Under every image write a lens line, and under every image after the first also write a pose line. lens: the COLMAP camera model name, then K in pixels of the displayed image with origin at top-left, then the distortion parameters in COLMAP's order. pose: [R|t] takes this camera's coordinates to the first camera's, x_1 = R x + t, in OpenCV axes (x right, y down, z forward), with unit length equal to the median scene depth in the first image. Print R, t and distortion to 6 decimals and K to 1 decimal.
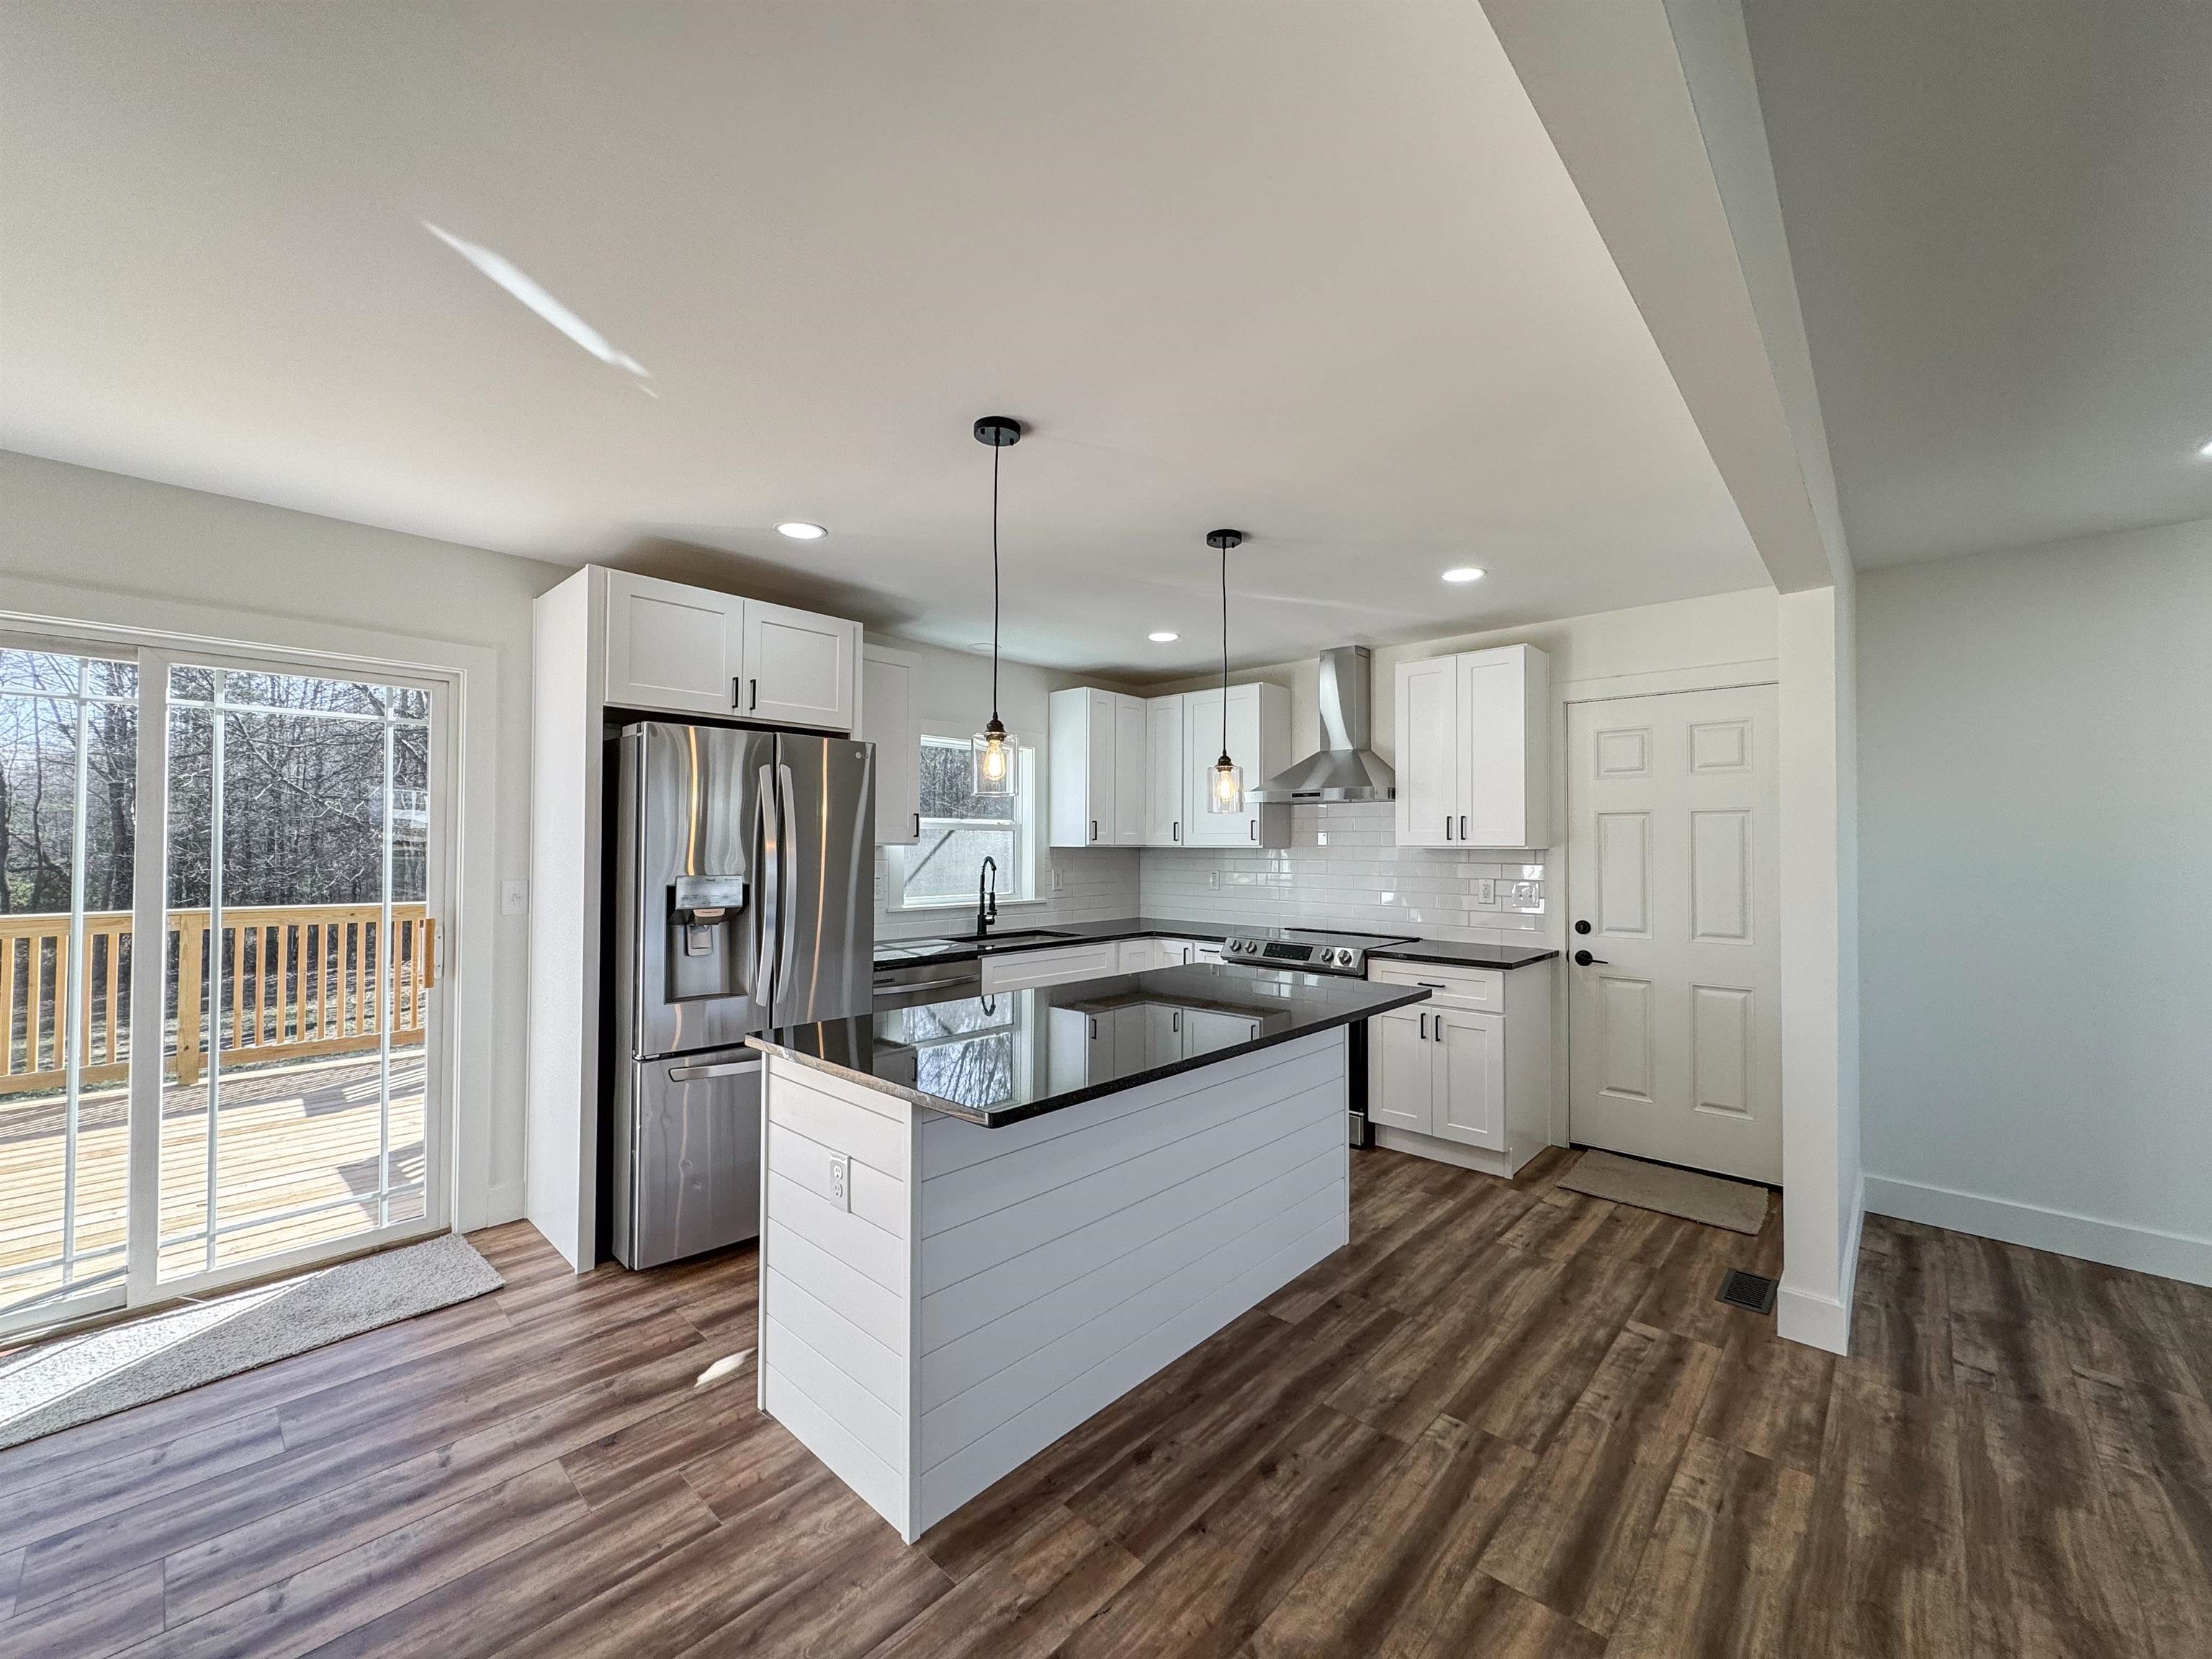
lens RADIAL K [[874.2, 0, 1108.9], [0, 874.2, 833.8], [0, 0, 1]] dist [-0.001381, 0.000569]
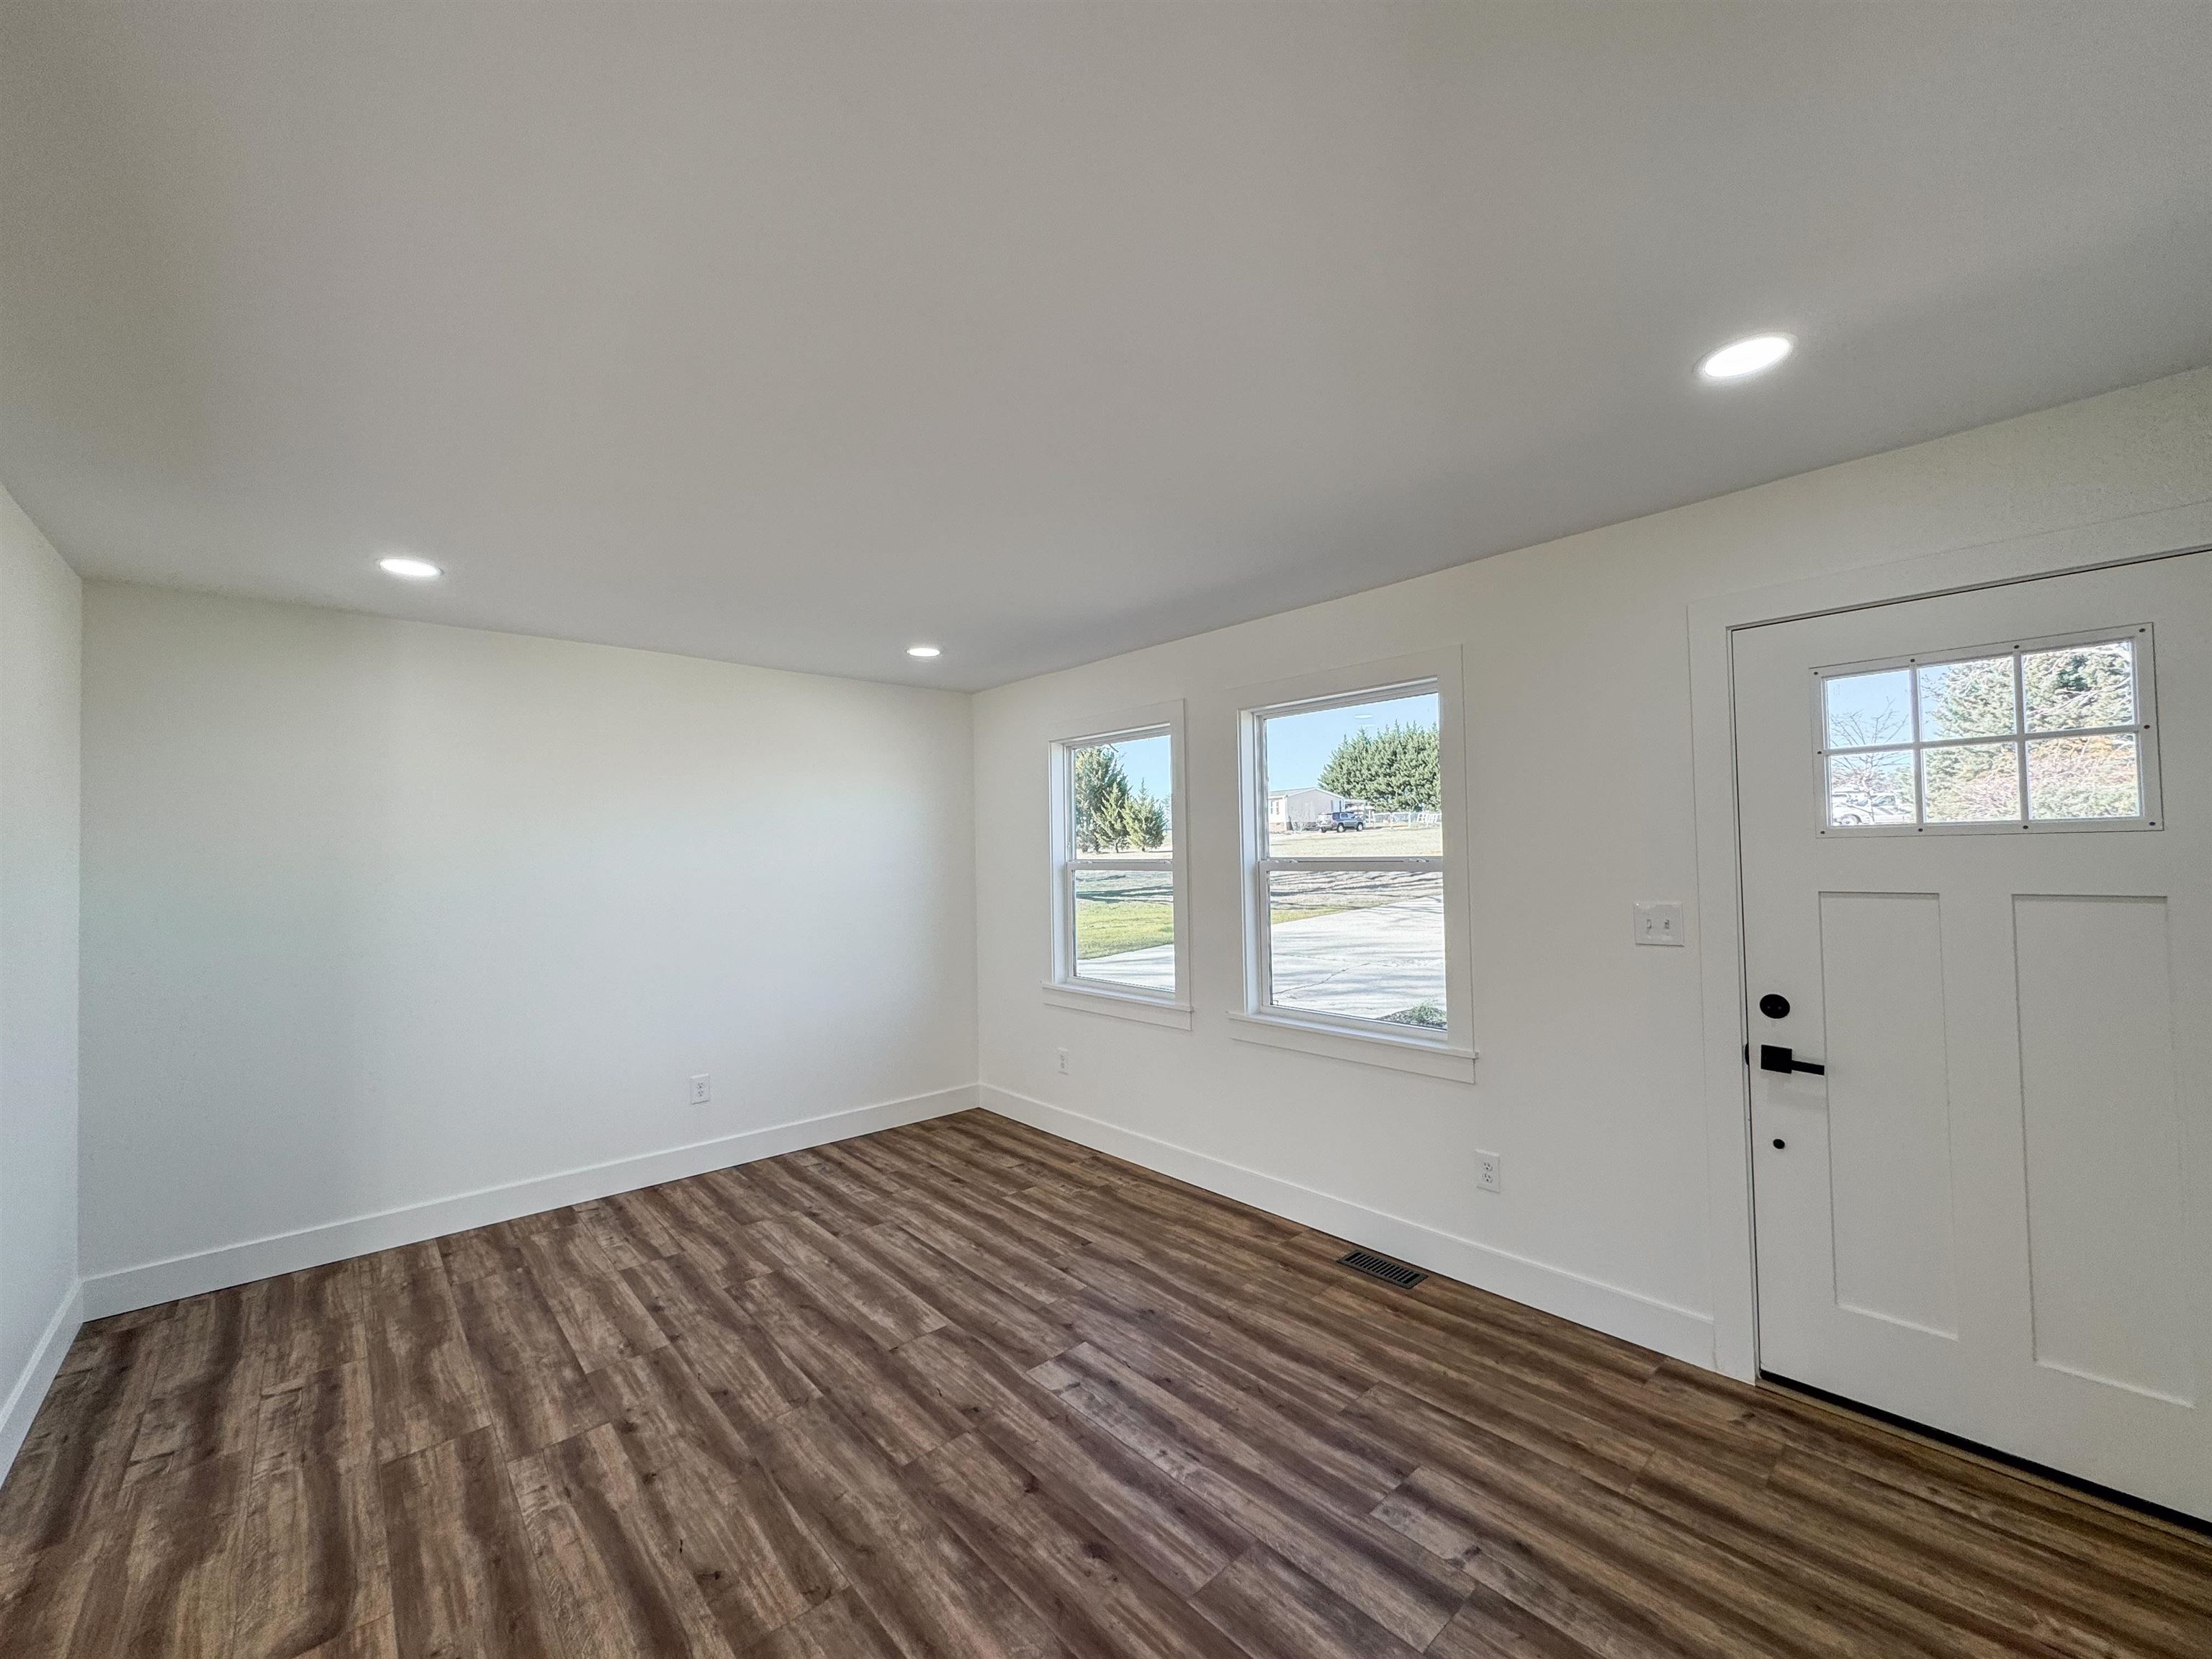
lens RADIAL K [[879.3, 0, 1103.0], [0, 879.3, 827.9], [0, 0, 1]] dist [0.000750, 0.000095]
pose [[0.098637, 0.019138, 0.994939, 0.084787], [0.007722, 0.999770, -0.019997, -0.022383], [-0.995094, 0.009655, 0.098466, -0.068601]]
